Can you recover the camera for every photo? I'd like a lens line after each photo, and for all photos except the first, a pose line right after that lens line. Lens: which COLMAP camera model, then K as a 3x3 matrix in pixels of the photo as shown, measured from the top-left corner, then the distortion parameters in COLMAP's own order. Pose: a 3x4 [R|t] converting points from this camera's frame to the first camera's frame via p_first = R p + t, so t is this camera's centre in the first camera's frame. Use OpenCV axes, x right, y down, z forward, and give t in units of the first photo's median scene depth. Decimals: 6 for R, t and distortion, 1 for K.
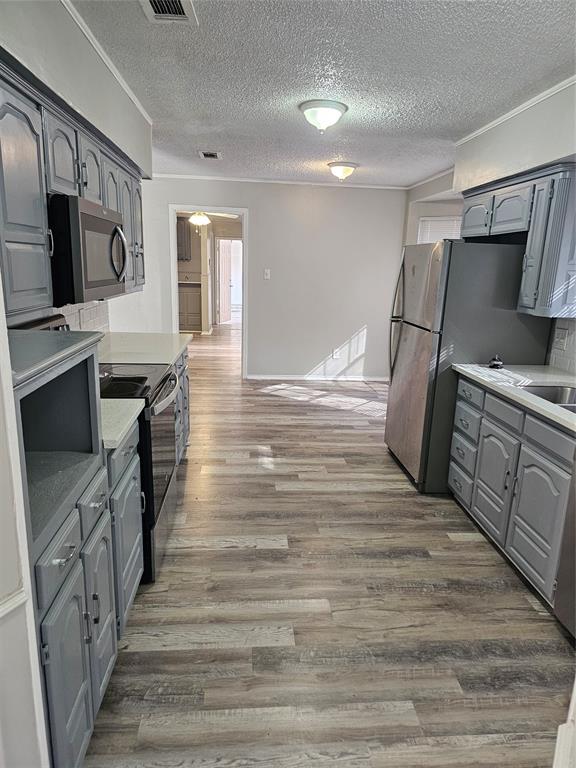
lens RADIAL K [[515.9, 0, 290.7], [0, 515.9, 385.3], [0, 0, 1]] dist [0.045169, -0.026781]
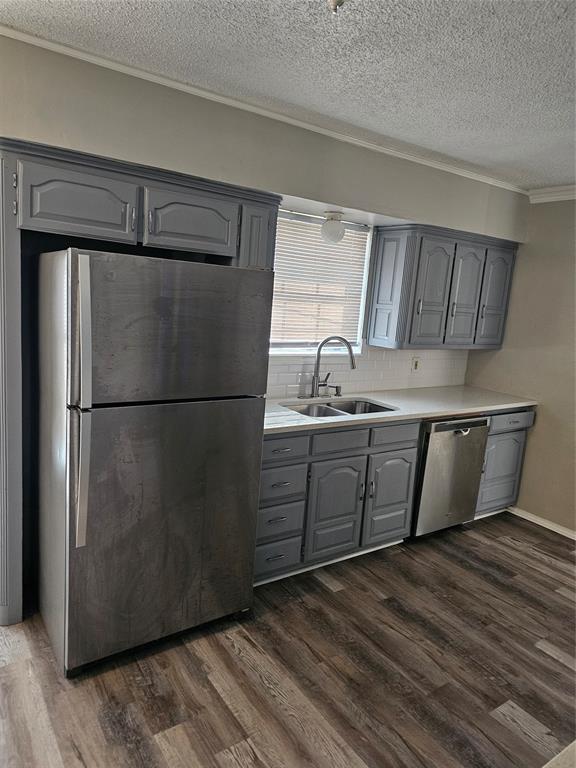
lens RADIAL K [[515.9, 0, 286.2], [0, 515.9, 381.8], [0, 0, 1]] dist [0.045169, -0.026781]
pose [[-0.489856, -0.218885, 0.843878, -0.384522], [0.110000, 0.944714, 0.308893, -0.392666], [-0.864836, 0.244139, -0.438697, 1.484200]]
